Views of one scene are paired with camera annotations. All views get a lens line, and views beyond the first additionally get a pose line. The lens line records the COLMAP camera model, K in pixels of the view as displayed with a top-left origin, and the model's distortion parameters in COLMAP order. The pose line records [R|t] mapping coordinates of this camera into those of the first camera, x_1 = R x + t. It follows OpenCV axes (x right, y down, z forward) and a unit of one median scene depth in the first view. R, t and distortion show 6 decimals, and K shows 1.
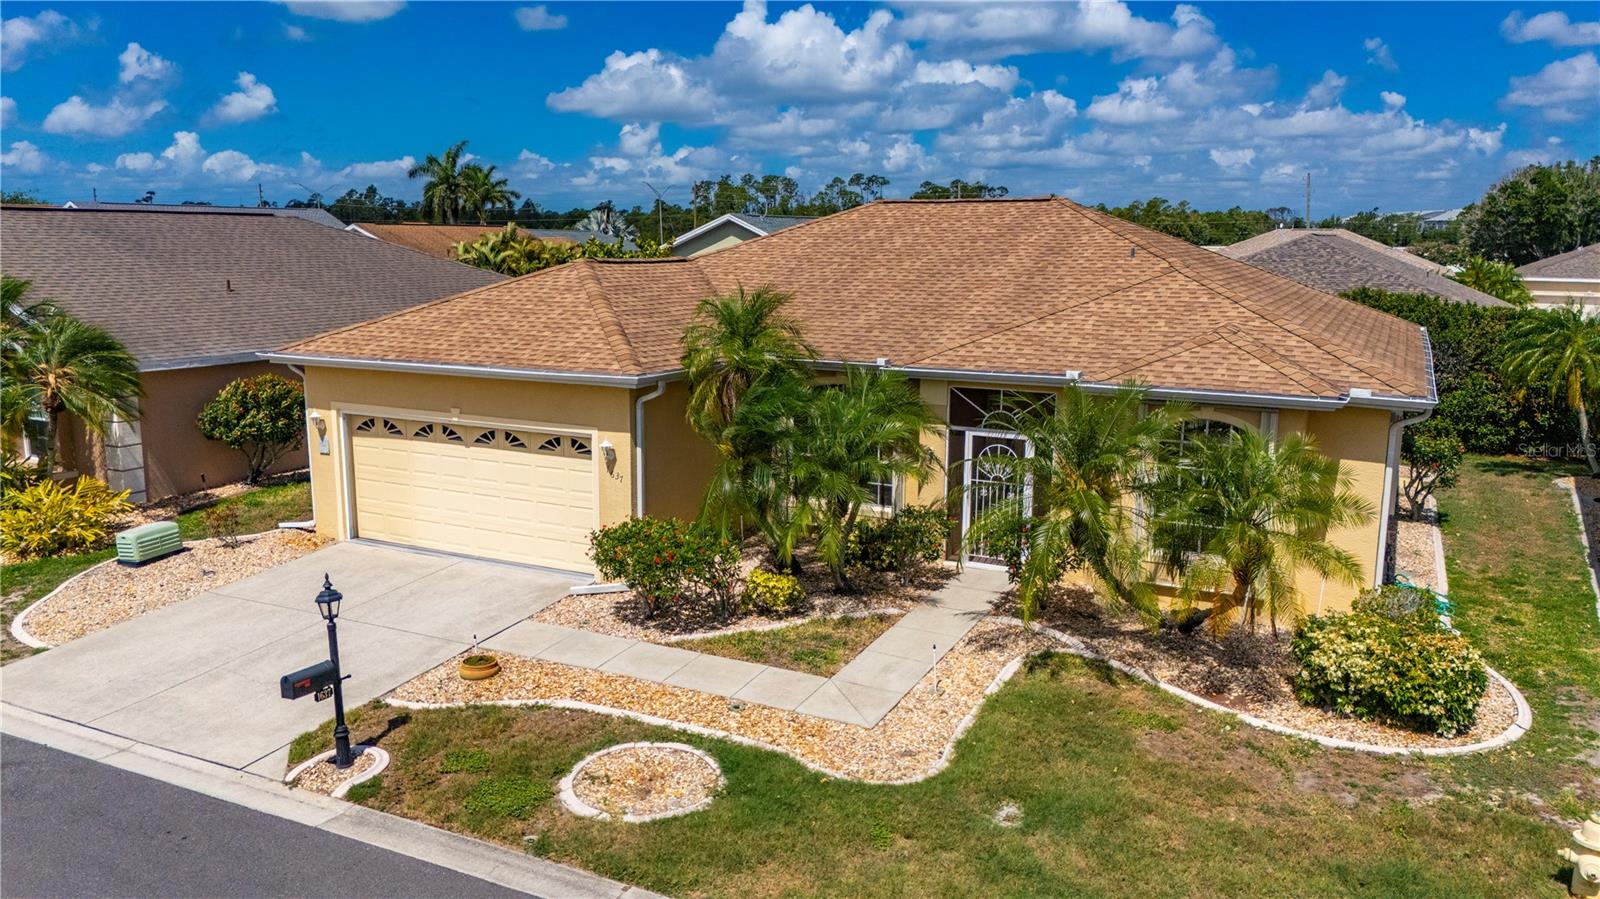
lens RADIAL K [[1177.5, 0, 803.6], [0, 1177.5, 470.5], [0, 0, 1]] dist [0.071358, -0.058465]
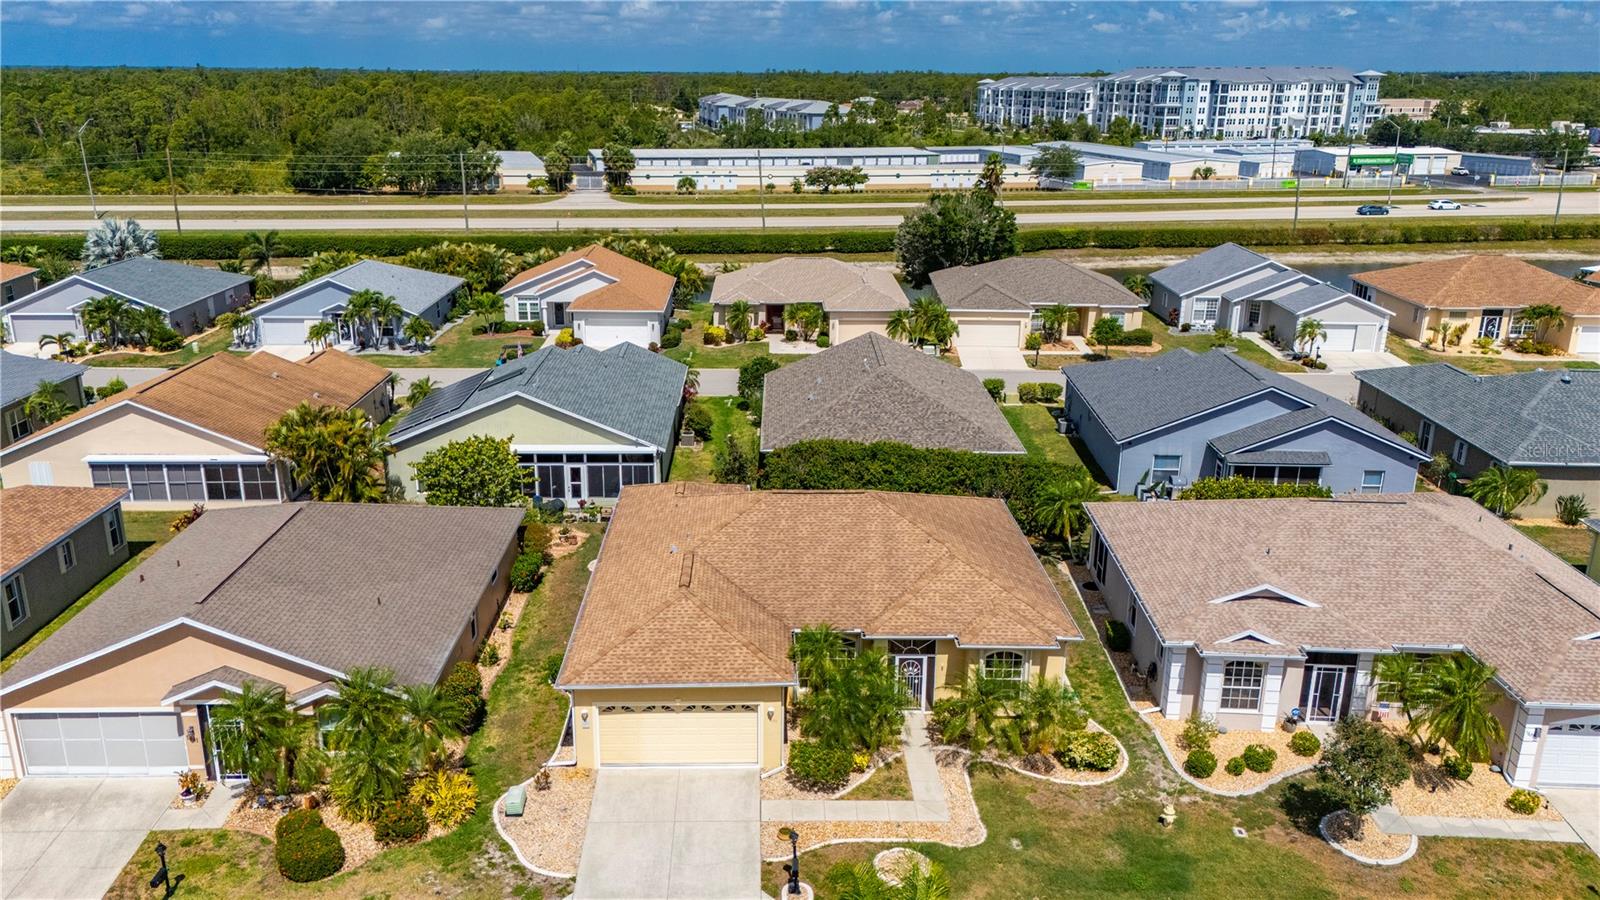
lens RADIAL K [[1207.0, 0, 780.6], [0, 1207.0, 455.3], [0, 0, 1]] dist [0.066938, -0.052732]
pose [[0.883637, -0.145202, 0.445086, -1.053135], [0.090695, 0.985770, 0.141533, -0.780623], [-0.459303, -0.084697, 0.884232, -0.918533]]
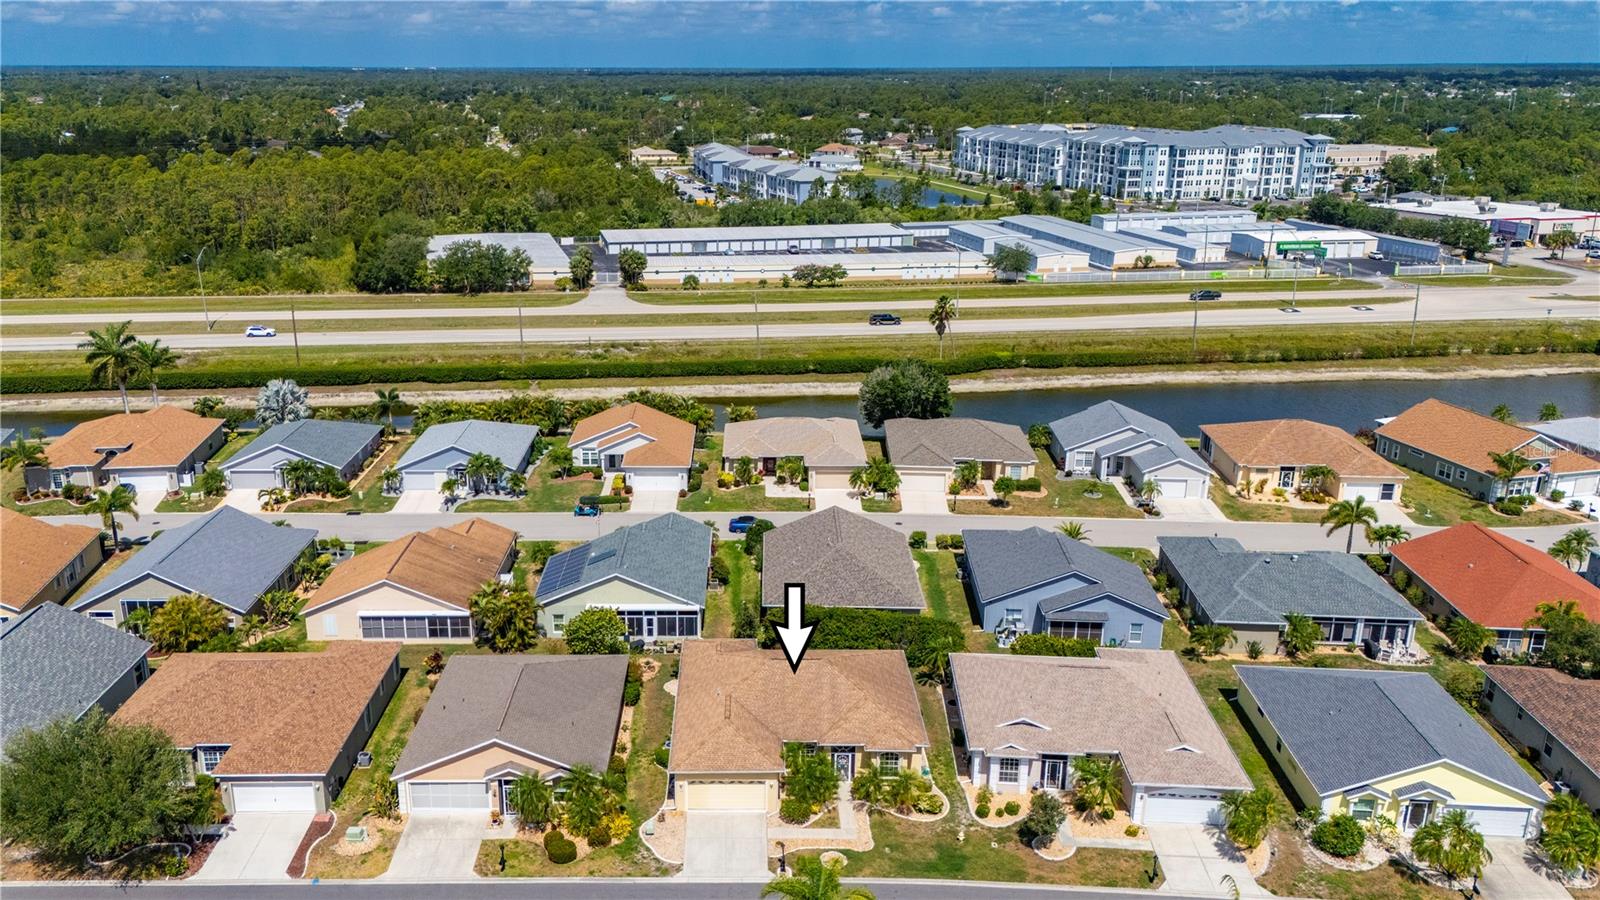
lens RADIAL K [[1253.1, 0, 753.3], [0, 1253.1, 448.2], [0, 0, 1]] dist [0.100201, -0.155474]
pose [[0.889144, -0.142569, 0.434853, -2.074343], [0.088509, 0.985866, 0.142247, -1.911380], [-0.448987, -0.087990, 0.889195, -3.023529]]
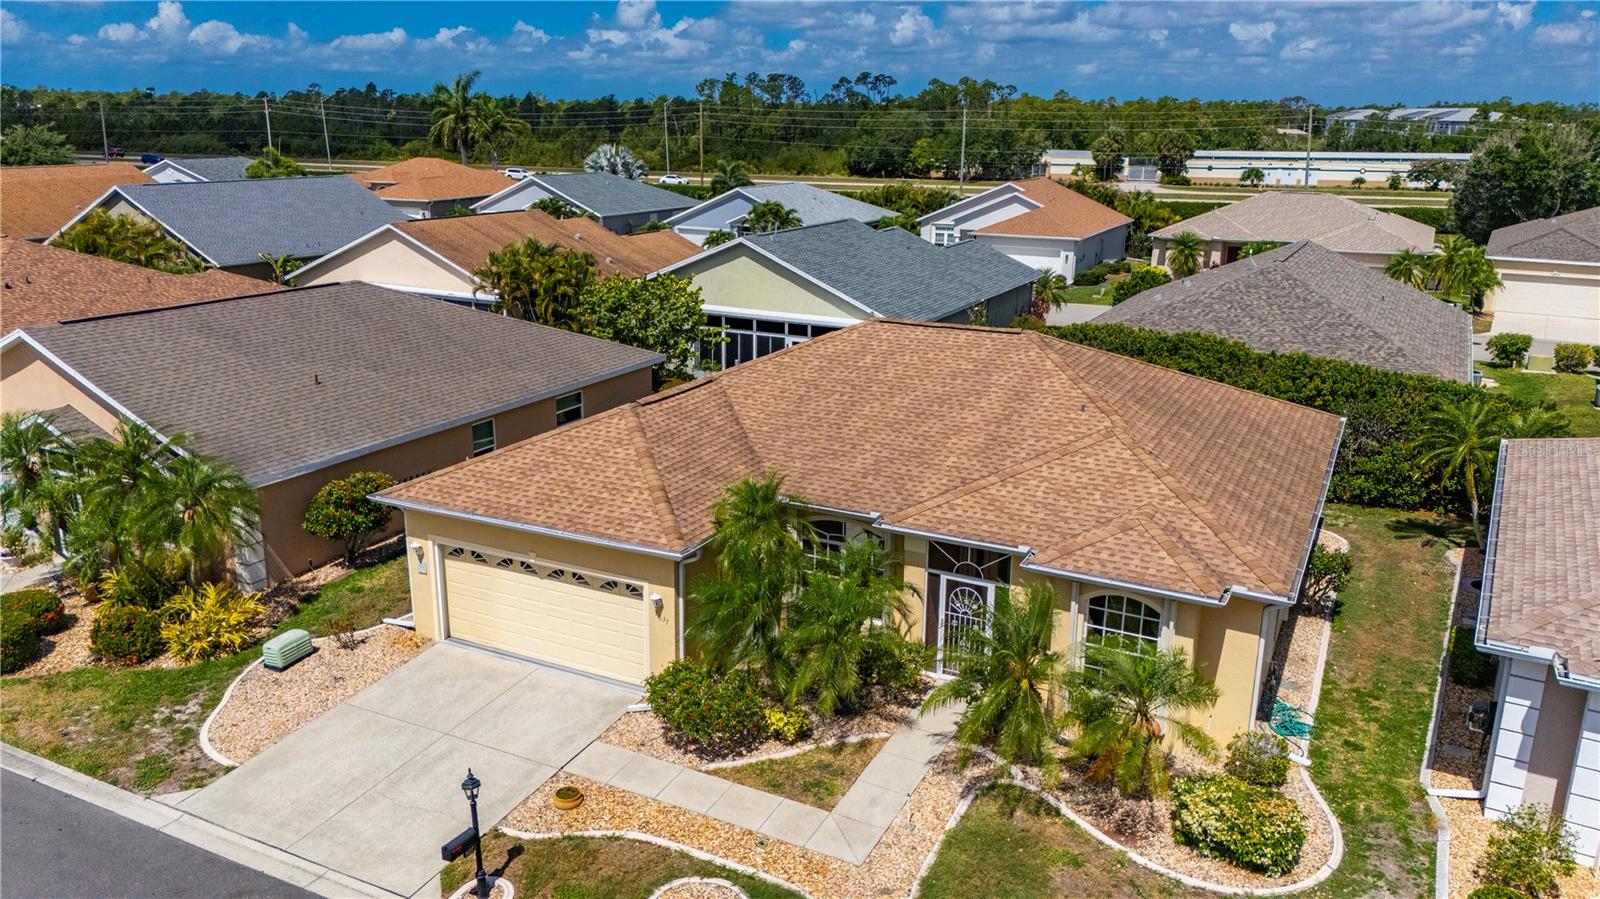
lens RADIAL K [[1177.5, 0, 803.6], [0, 1177.5, 470.5], [0, 0, 1]] dist [0.071358, -0.058465]
pose [[0.999985, 0.004467, -0.003148, -0.004534], [-0.004130, 0.994993, 0.099861, -0.279286], [0.003578, -0.099847, 0.994996, -0.243372]]
